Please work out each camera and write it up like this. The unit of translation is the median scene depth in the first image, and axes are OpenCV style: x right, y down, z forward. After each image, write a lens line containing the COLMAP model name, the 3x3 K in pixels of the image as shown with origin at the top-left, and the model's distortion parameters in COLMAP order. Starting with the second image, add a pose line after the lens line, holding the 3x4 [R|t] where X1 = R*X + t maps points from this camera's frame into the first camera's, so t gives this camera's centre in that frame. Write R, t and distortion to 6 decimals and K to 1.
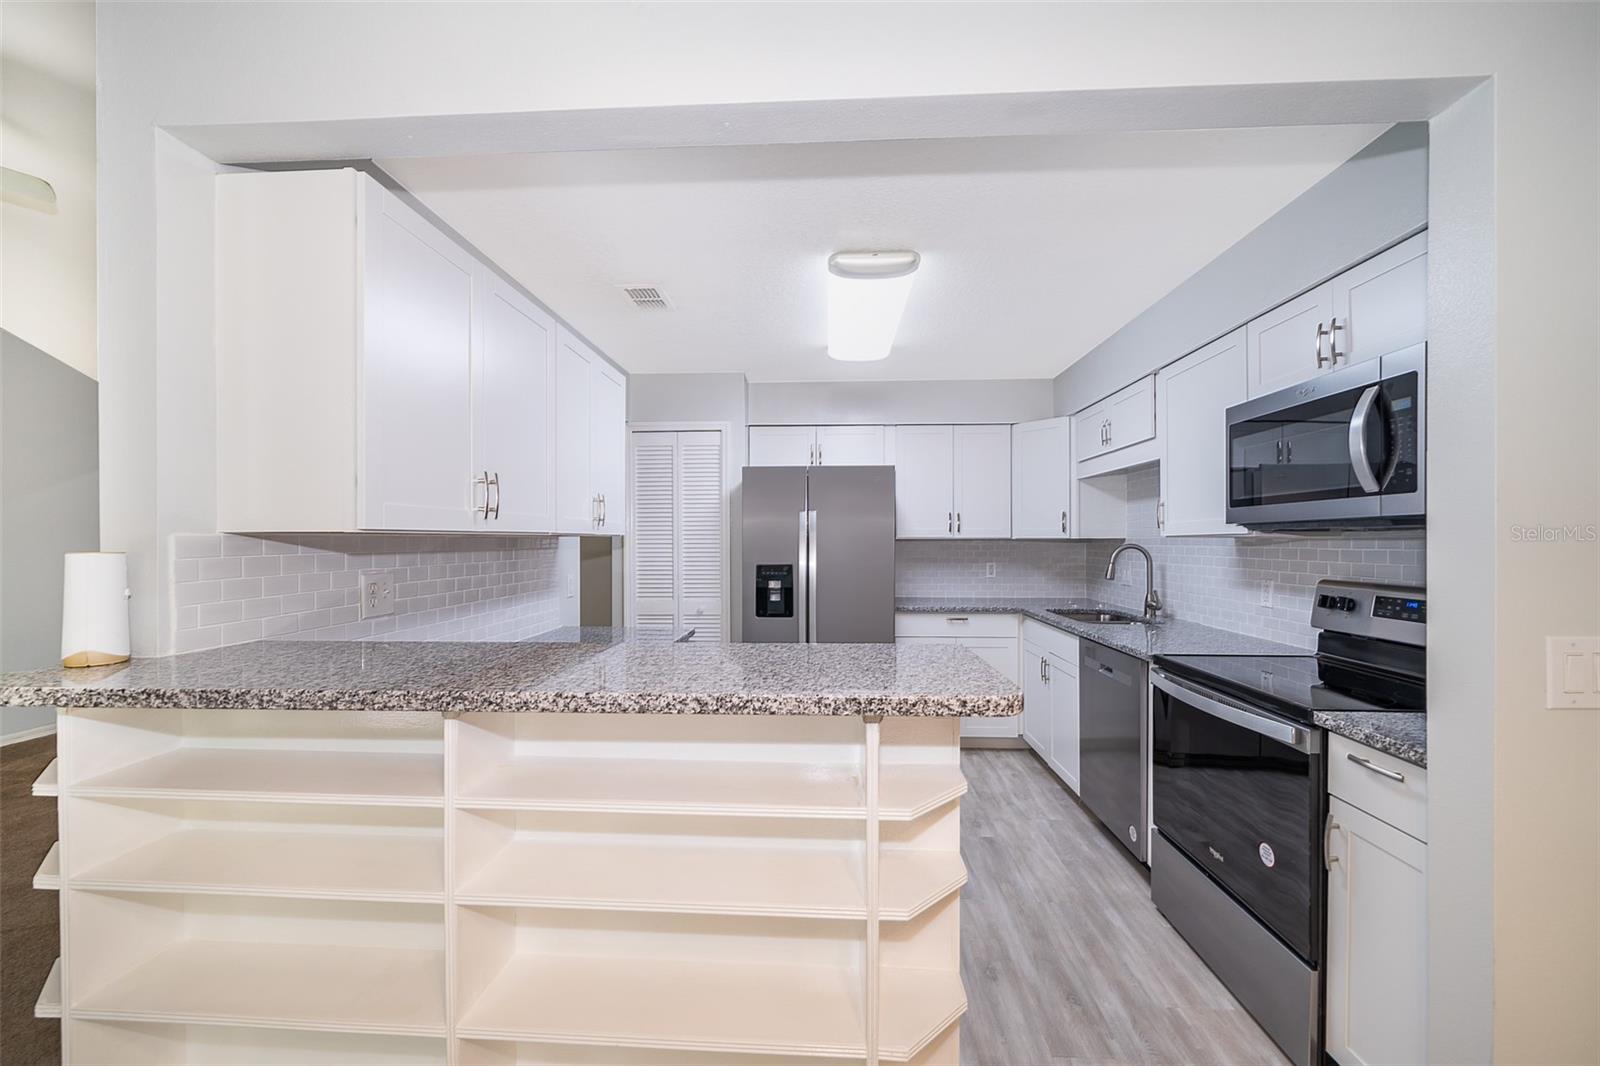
lens RADIAL K [[624.8, 0, 792.3], [0, 624.8, 541.6], [0, 0, 1]] dist [-0.003772, -0.000192]
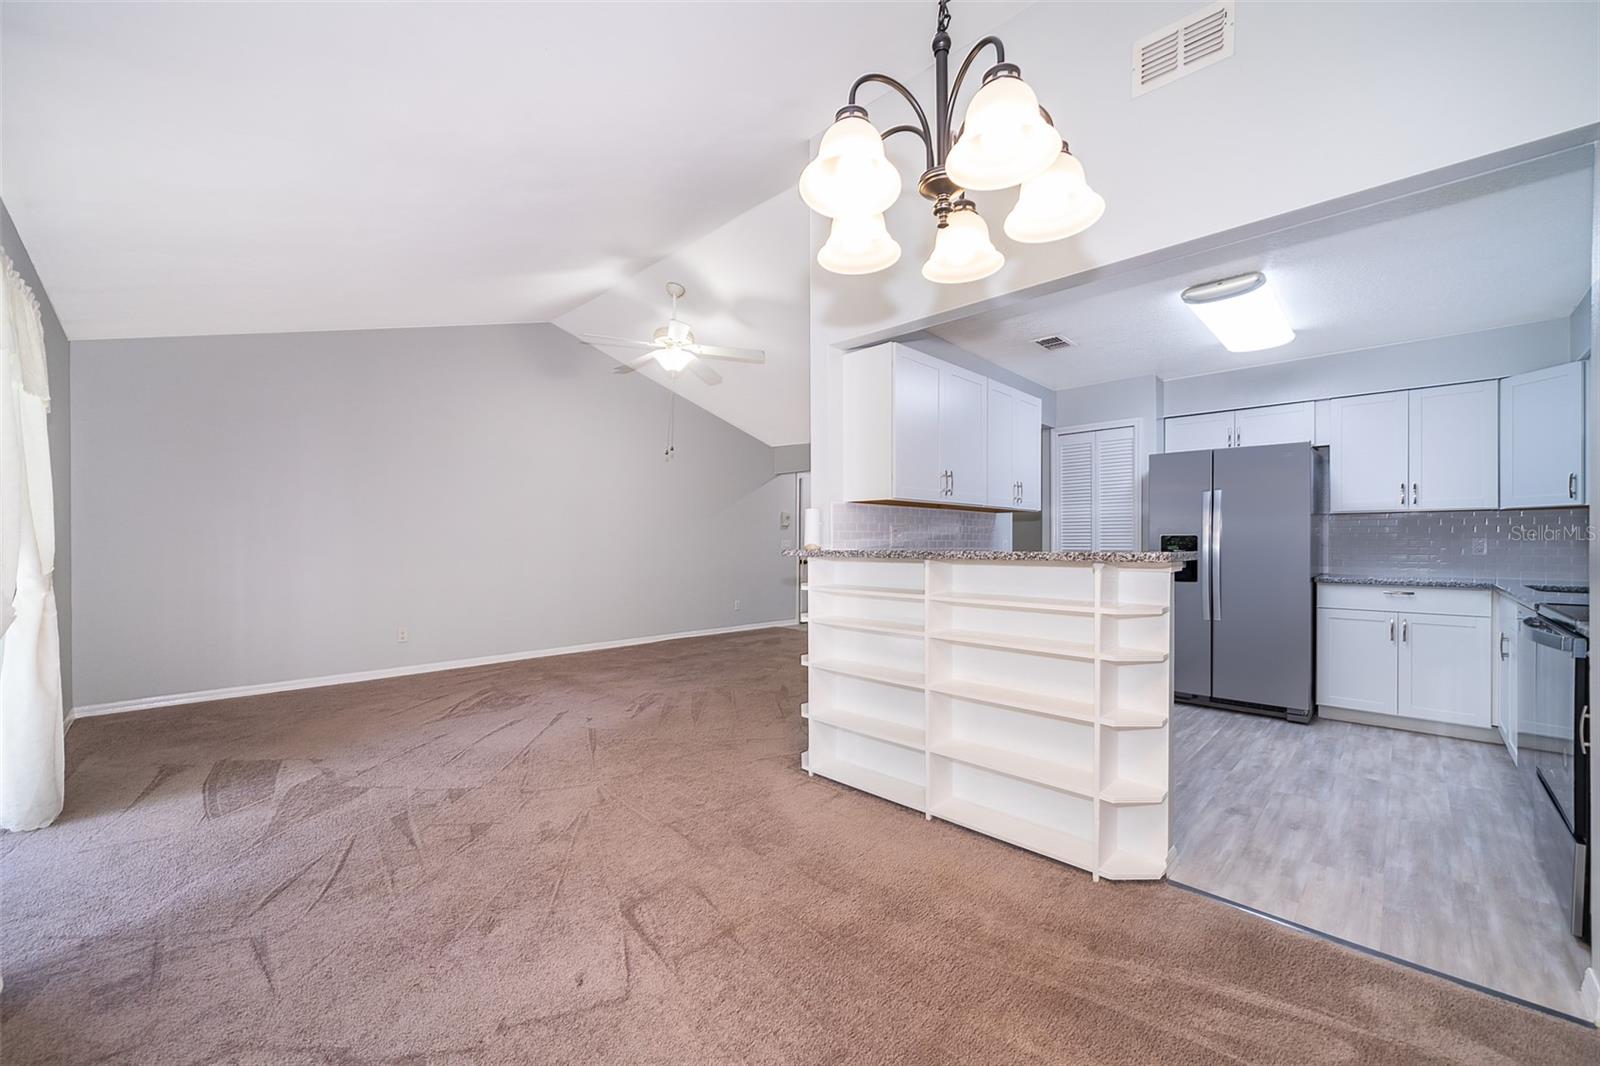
lens RADIAL K [[627.8, 0, 800.2], [0, 627.8, 549.2], [0, 0, 1]] dist [-0.037591, 0.009341]
pose [[0.754601, 0.004028, -0.656171, 0.261848], [0.000828, 0.999975, 0.007091, 0.069396], [0.656183, -0.005895, 0.754579, -0.451015]]
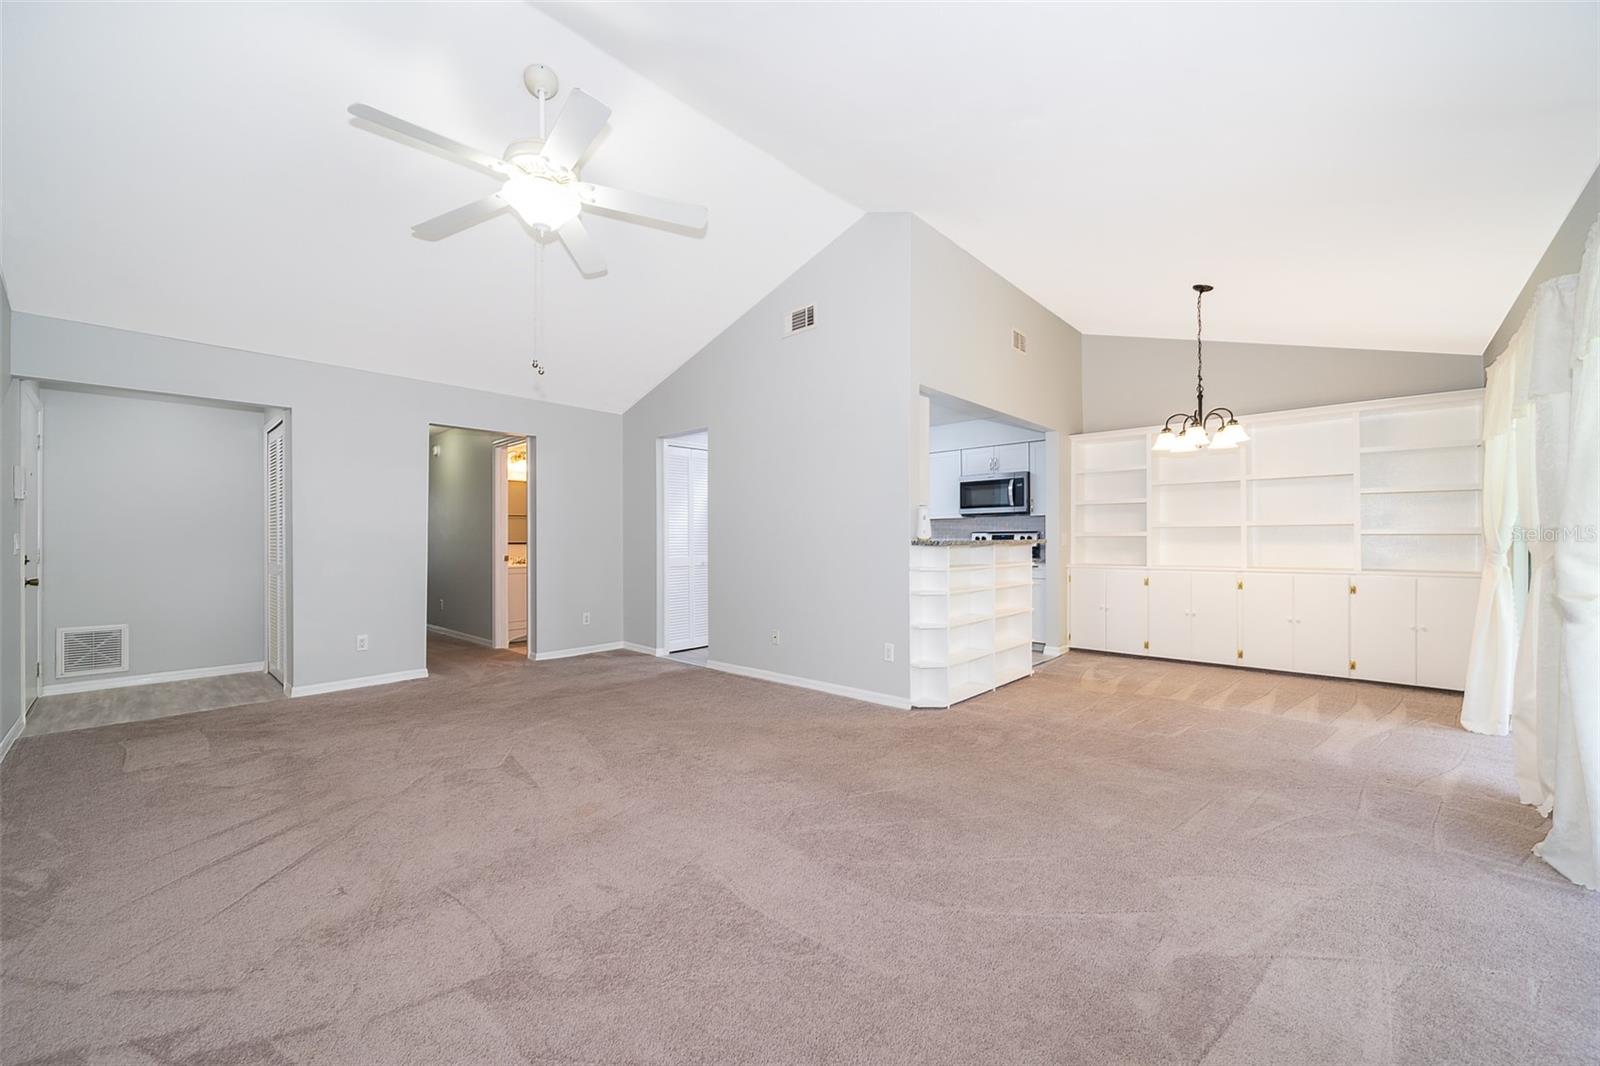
lens RADIAL K [[624.8, 0, 792.3], [0, 624.8, 541.6], [0, 0, 1]] dist [-0.003772, -0.000192]
pose [[0.640509, -0.007306, 0.767916, -1.795360], [0.006730, 0.999970, 0.003901, 0.074122], [-0.767921, 0.002670, 0.640538, -0.283161]]
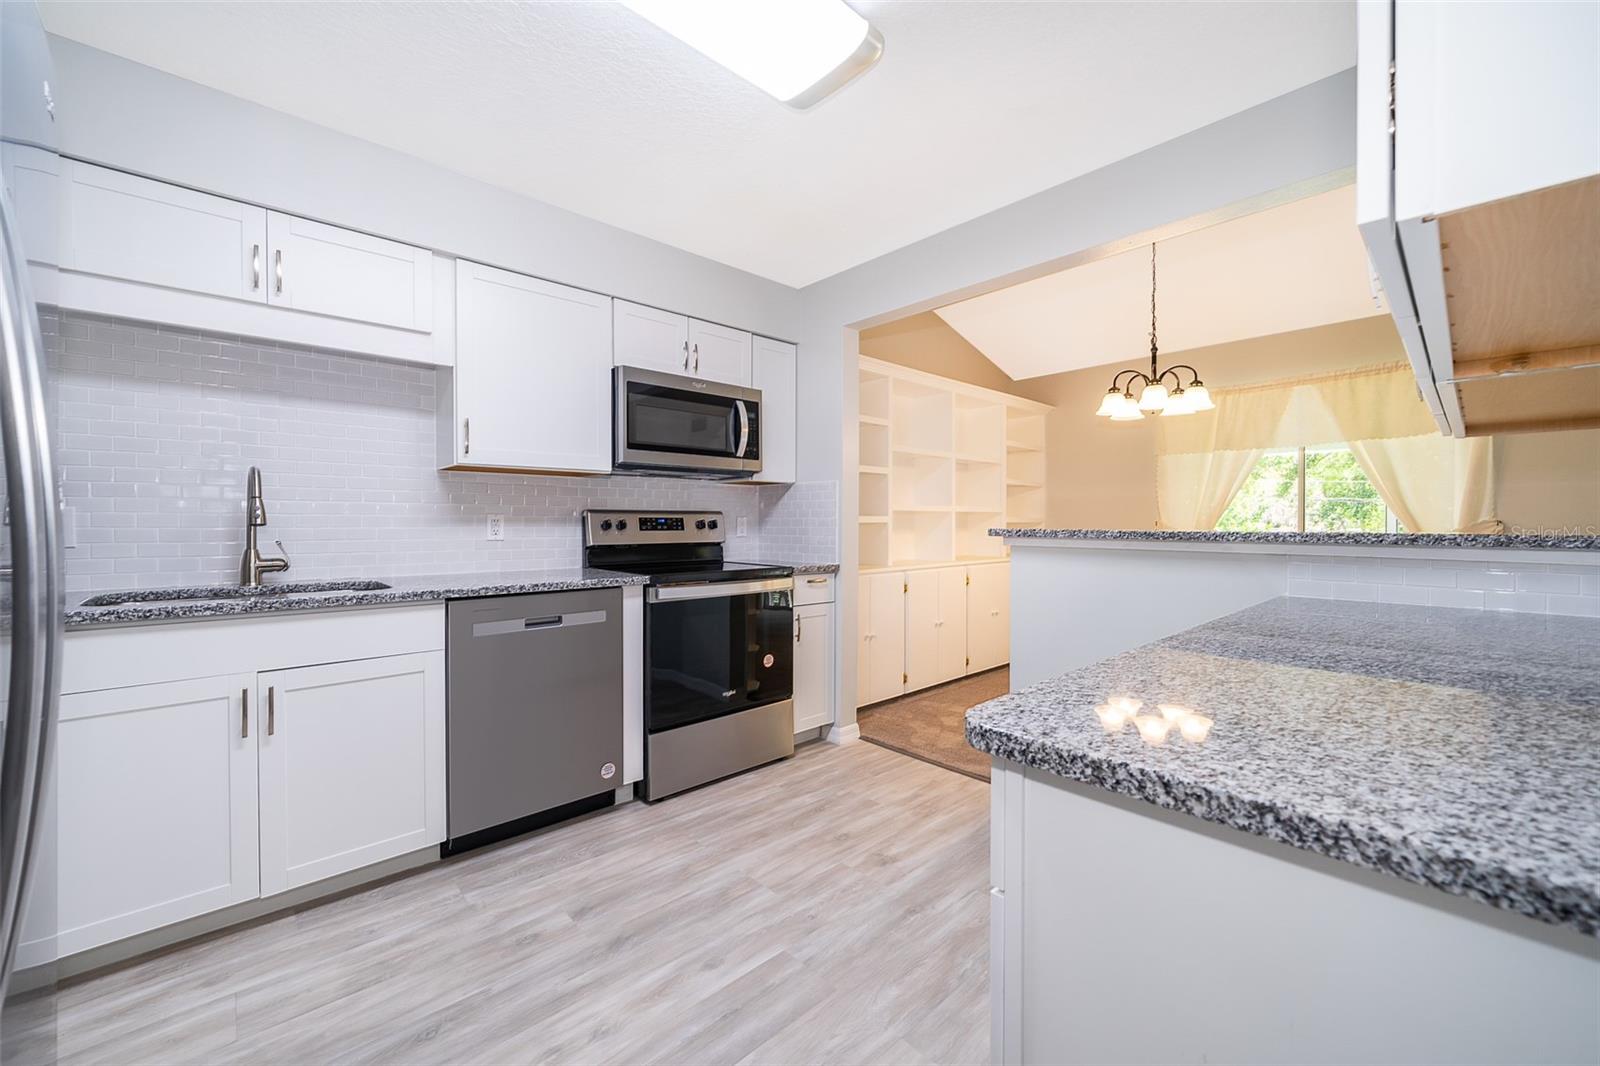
lens RADIAL K [[620.6, 0, 801.4], [0, 620.6, 526.8], [0, 0, 1]] dist [0.020035, -0.000053]
pose [[-0.713110, -0.014130, 0.700910, -0.311061], [-0.006109, 0.999884, 0.013941, 0.062331], [-0.701025, 0.005660, -0.713114, 1.319871]]
